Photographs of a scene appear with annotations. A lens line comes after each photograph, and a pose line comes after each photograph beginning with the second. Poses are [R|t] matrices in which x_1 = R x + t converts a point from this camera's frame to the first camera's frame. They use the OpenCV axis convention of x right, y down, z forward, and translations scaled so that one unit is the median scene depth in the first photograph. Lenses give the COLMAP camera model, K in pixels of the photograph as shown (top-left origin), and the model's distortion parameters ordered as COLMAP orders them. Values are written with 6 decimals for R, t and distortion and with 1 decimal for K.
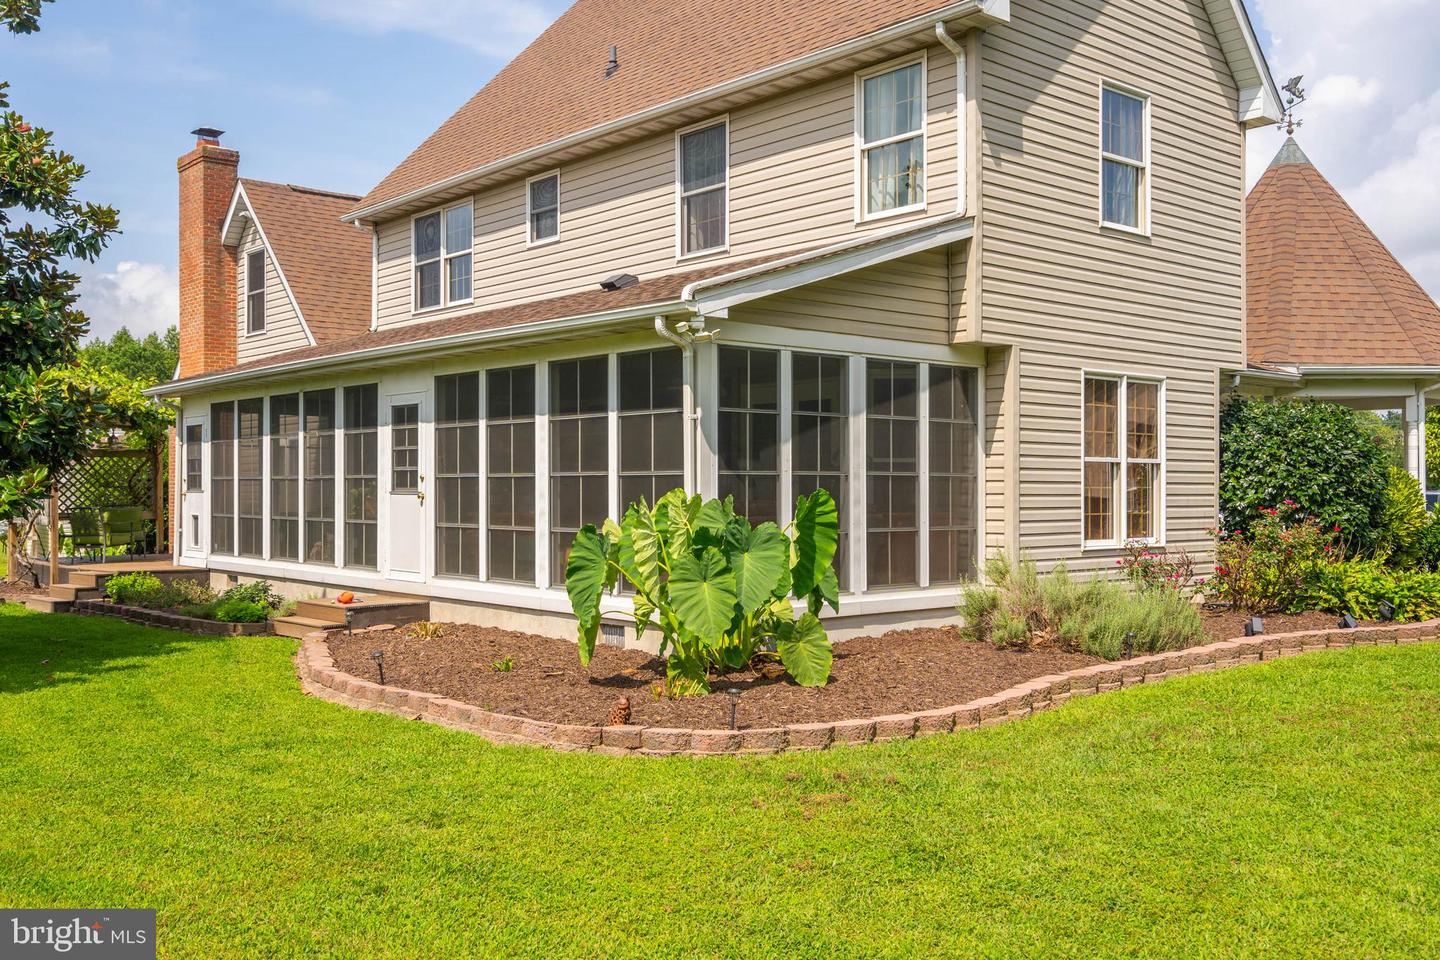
lens RADIAL K [[1329.1, 0, 718.2], [0, 1329.1, 482.6], [0, 0, 1]] dist [-0.009743, 0.000000]
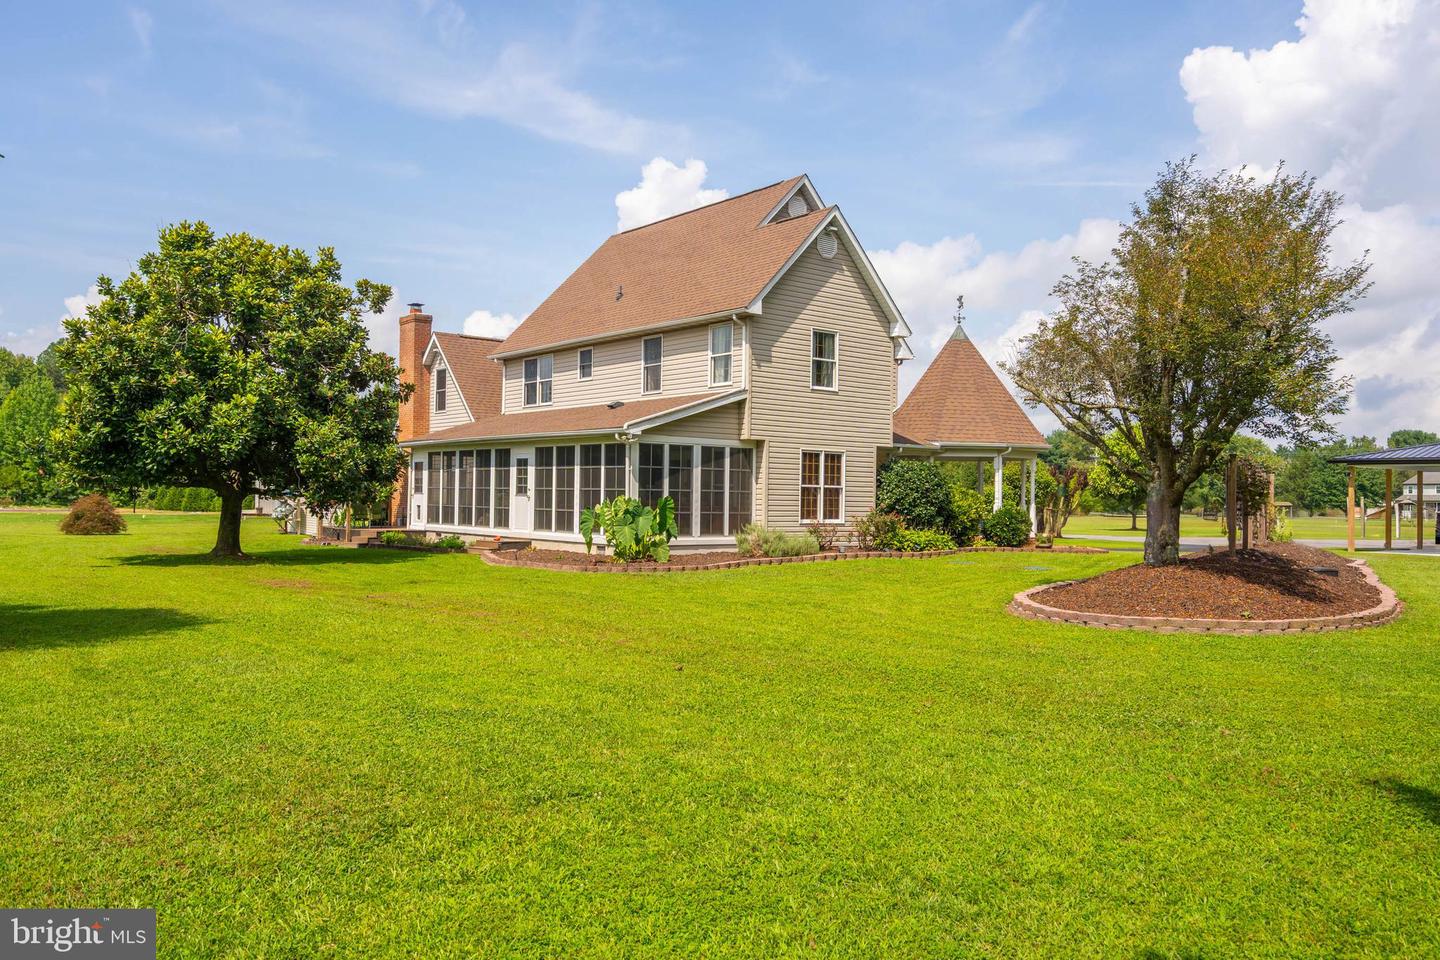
lens RADIAL K [[1117.8, 0, 721.9], [0, 1117.8, 481.0], [0, 0, 1]] dist [0.001786, 0.000504]
pose [[0.999270, 0.014610, -0.035297, 0.201590], [-0.014995, 0.999831, -0.010656, -0.002330], [0.035135, 0.011178, 0.999320, -1.034258]]
